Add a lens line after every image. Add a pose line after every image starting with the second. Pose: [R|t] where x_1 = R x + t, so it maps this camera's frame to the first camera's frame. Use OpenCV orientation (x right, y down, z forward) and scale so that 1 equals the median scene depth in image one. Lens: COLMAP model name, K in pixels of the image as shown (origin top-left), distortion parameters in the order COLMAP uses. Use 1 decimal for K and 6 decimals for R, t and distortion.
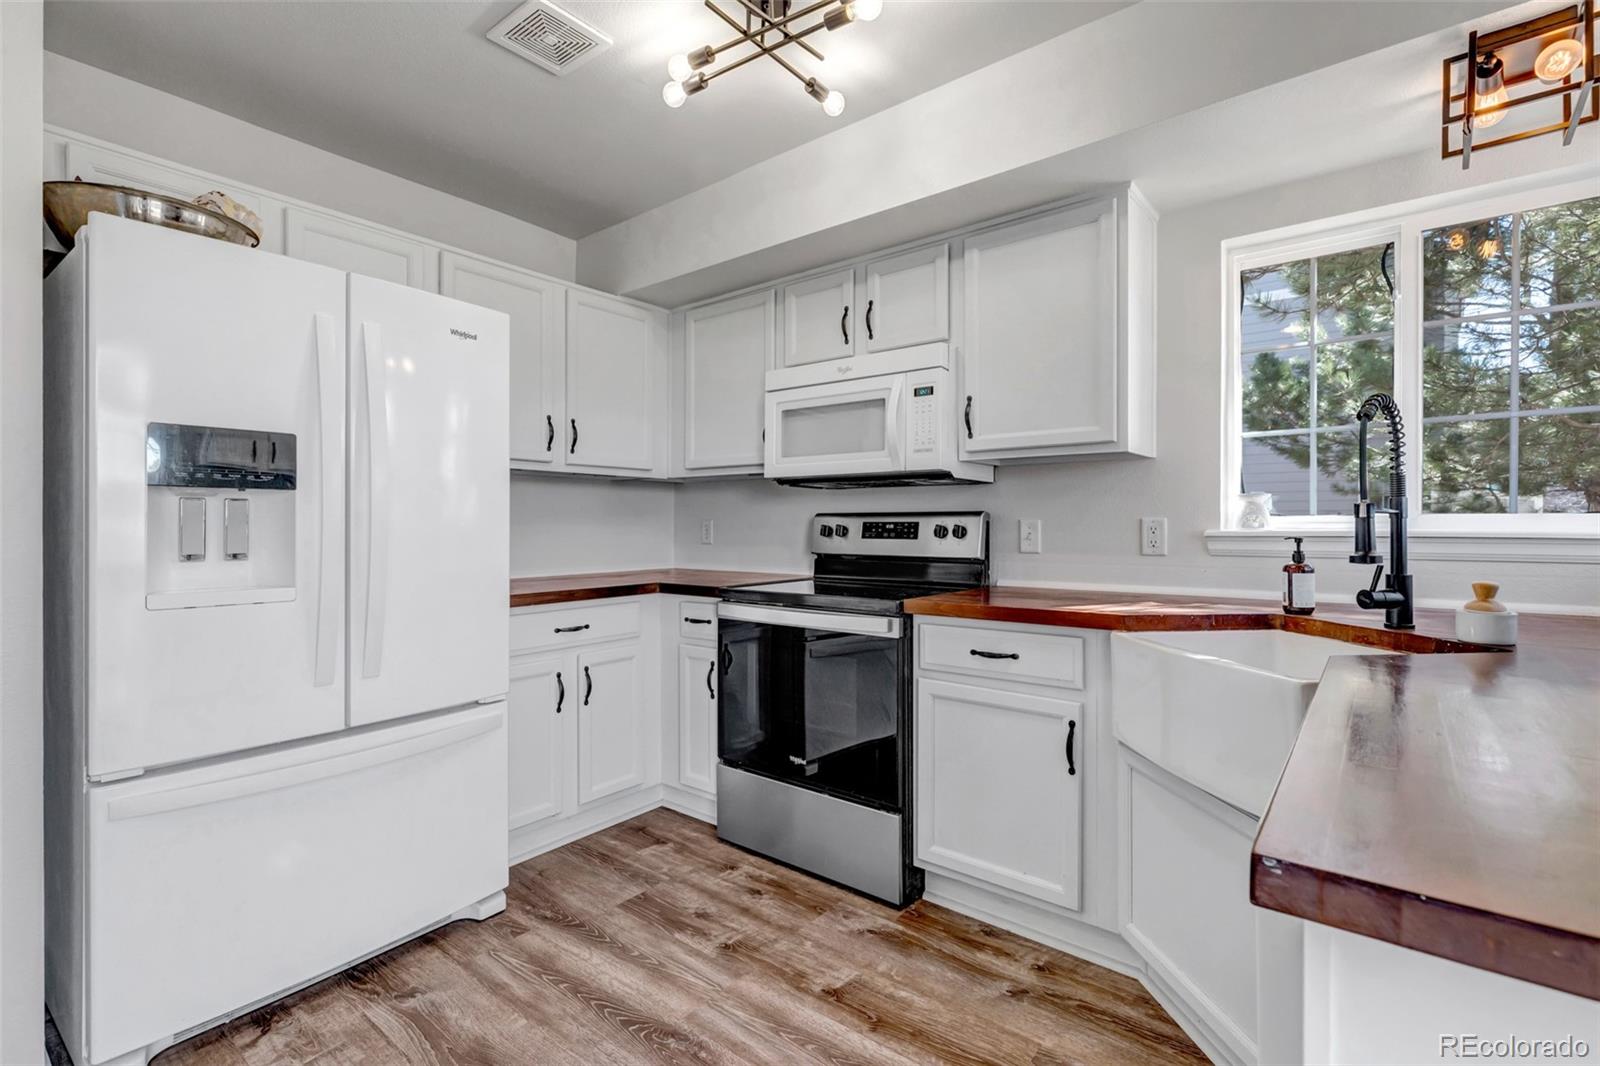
lens RADIAL K [[733.6, 0, 797.0], [0, 733.6, 523.7], [0, 0, 1]] dist [0.006102, -0.000794]
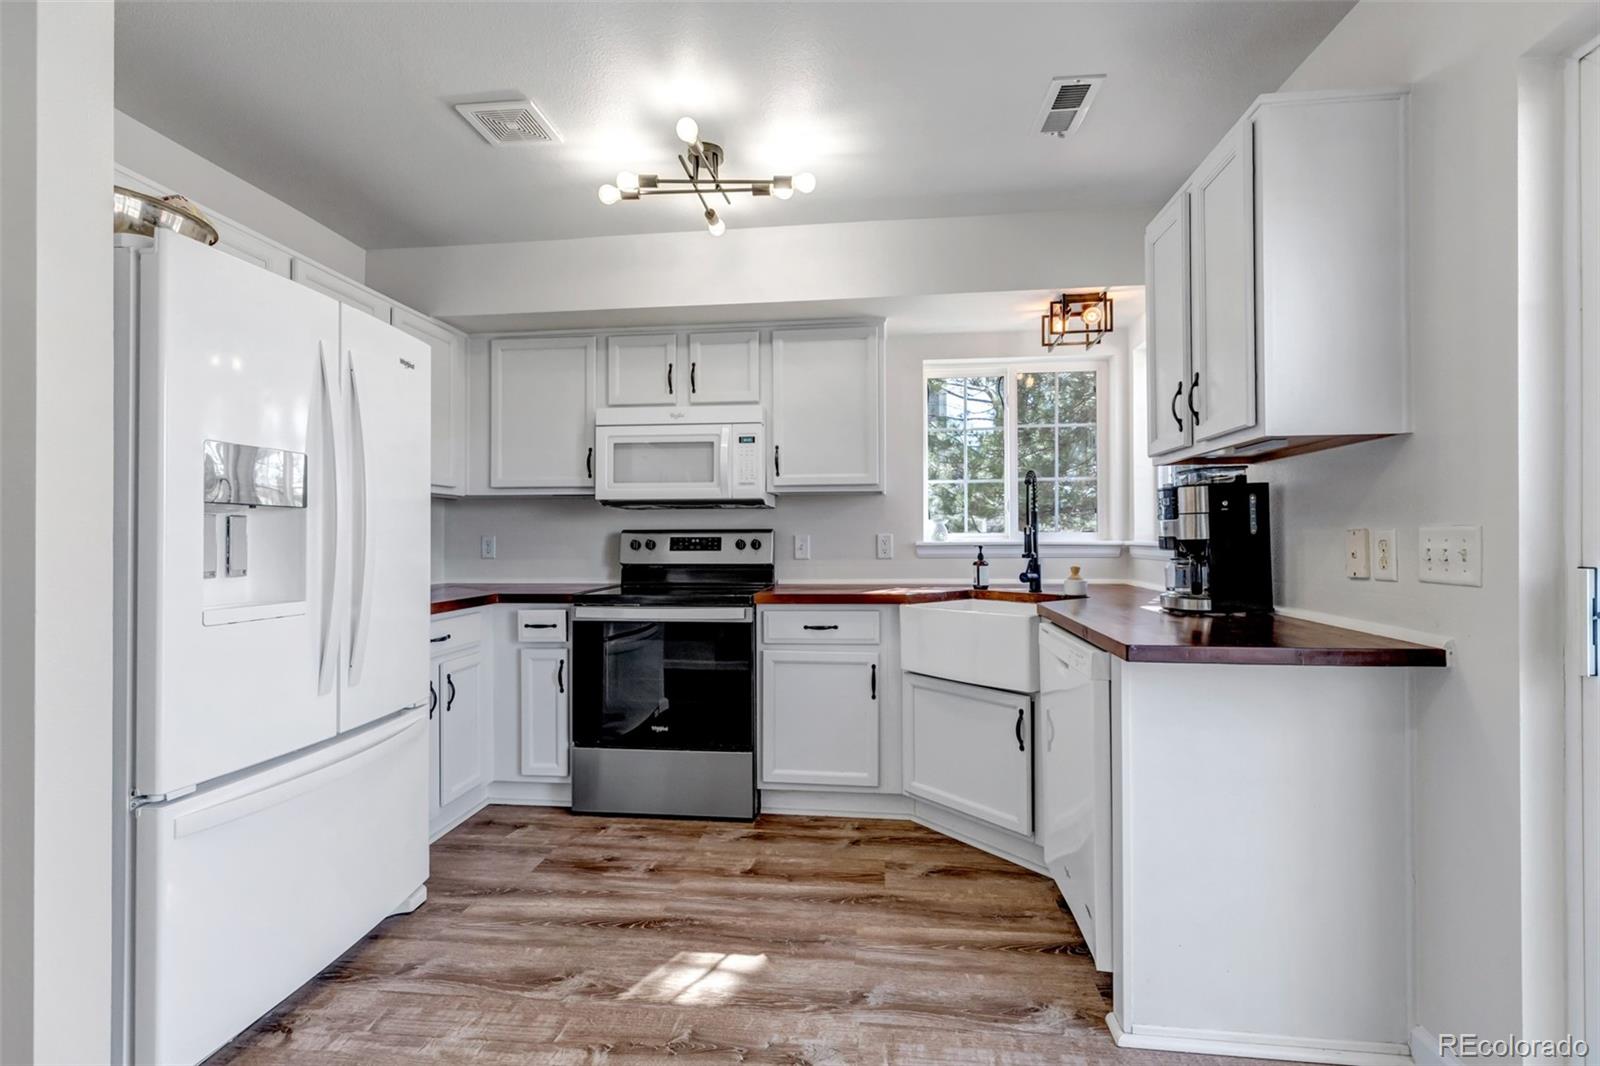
lens RADIAL K [[733.6, 0, 798.8], [0, 733.6, 530.0], [0, 0, 1]] dist [0.006102, -0.000794]
pose [[0.845147, 0.003096, 0.534525, -0.532652], [0.003089, 0.999938, -0.010676, -0.000776], [-0.534525, 0.010674, 0.845085, -0.209383]]
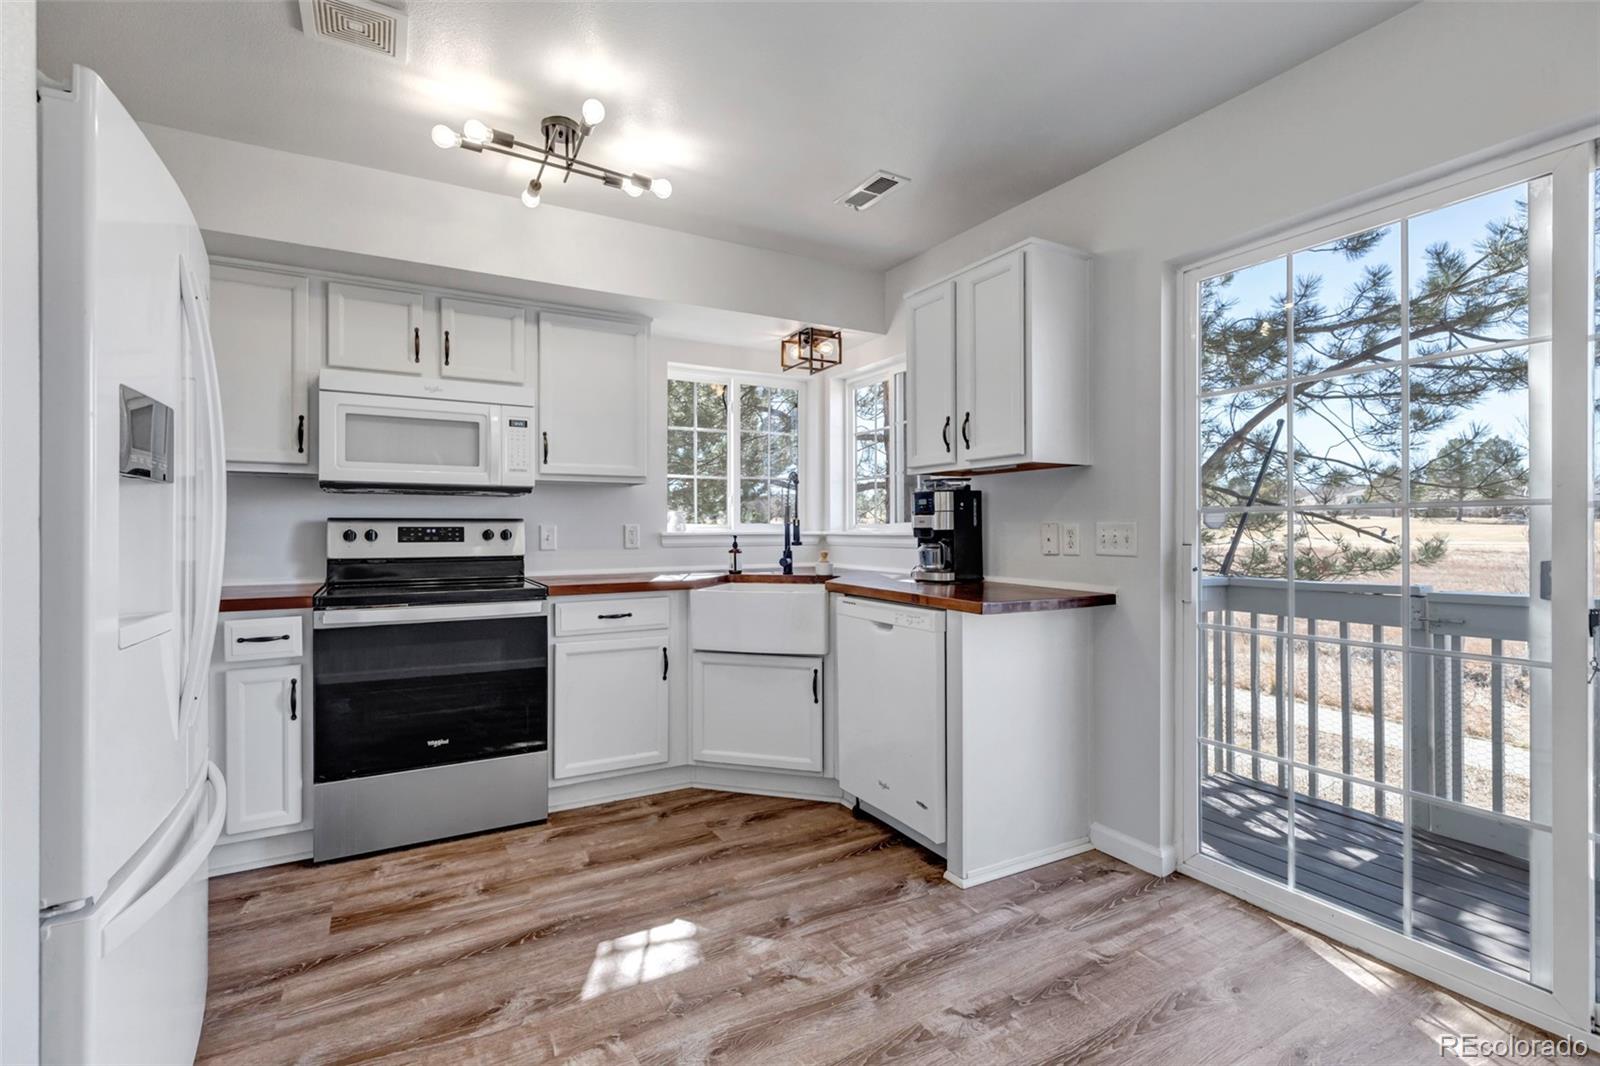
lens RADIAL K [[733.6, 0, 797.3], [0, 733.6, 526.1], [0, 0, 1]] dist [0.006102, -0.000794]
pose [[0.371443, 0.003242, 0.928450, -0.943217], [0.000284, 0.999993, -0.003605, 0.001212], [-0.928456, 0.001603, 0.371440, 0.098870]]
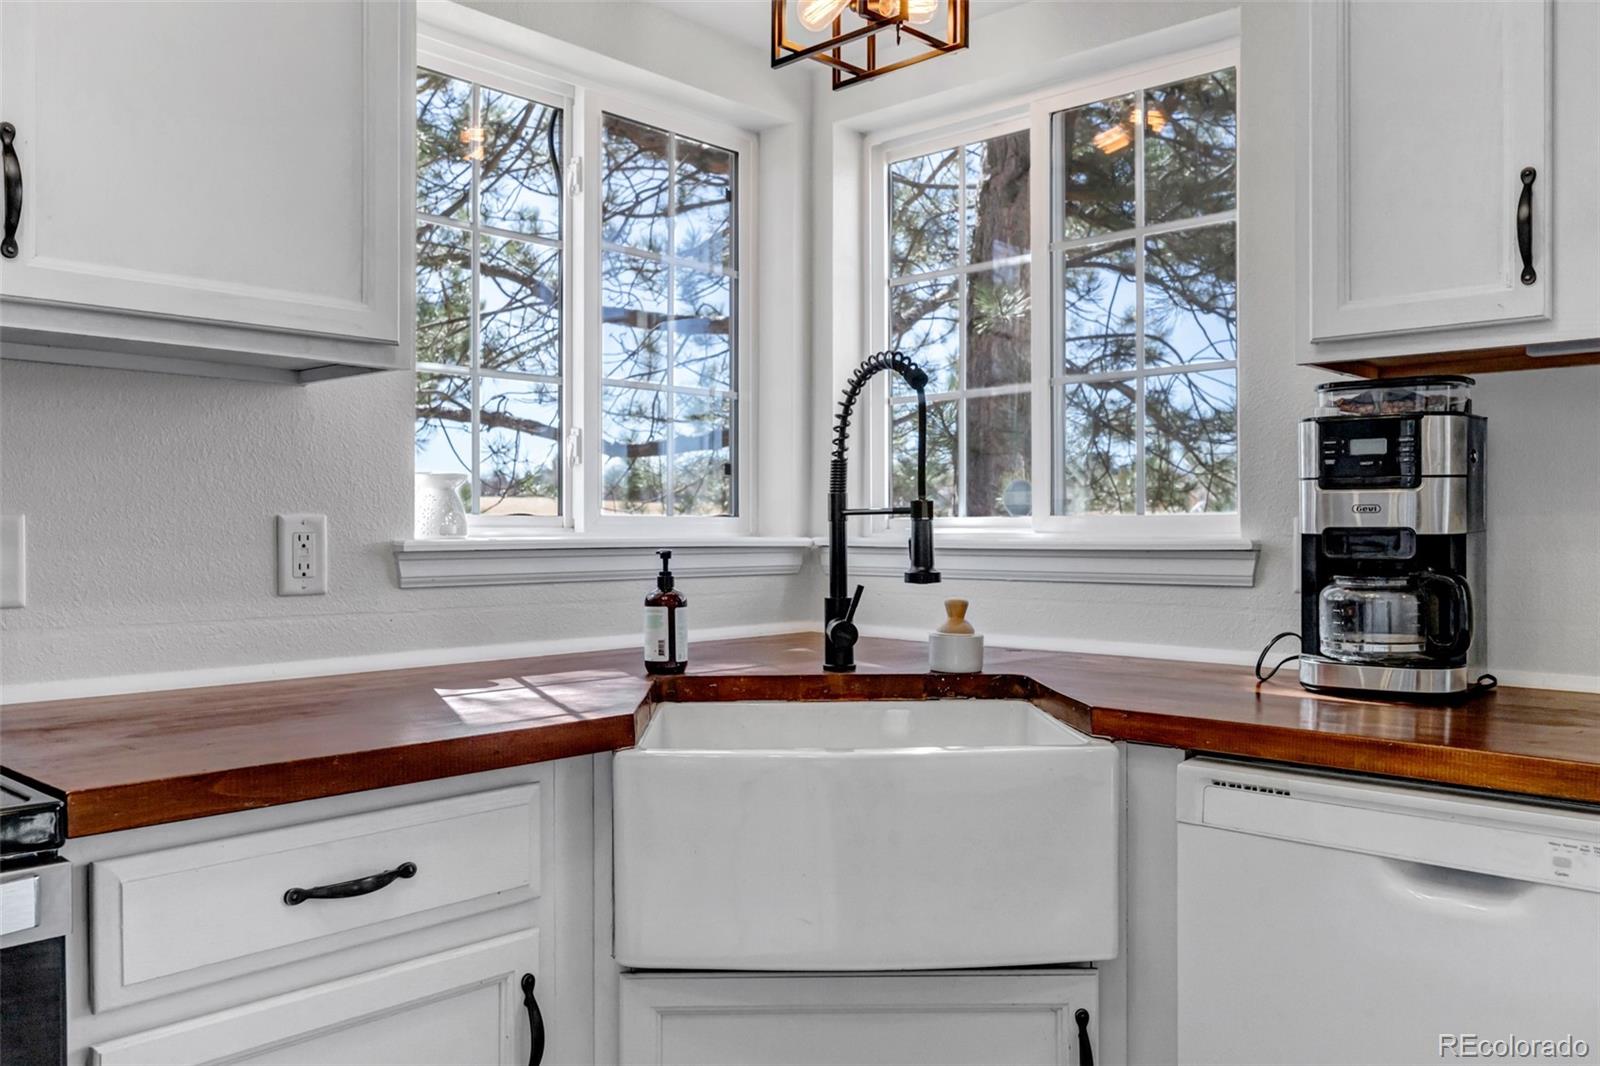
lens RADIAL K [[1268.4, 0, 797.4], [0, 1268.4, 537.0], [0, 0, 1]] dist [0.004204, 0.001234]
pose [[0.064877, -0.004490, 0.997883, -0.334587], [-0.001979, 0.999987, 0.004628, 0.002301], [-0.997891, -0.002275, 0.064867, 0.711672]]
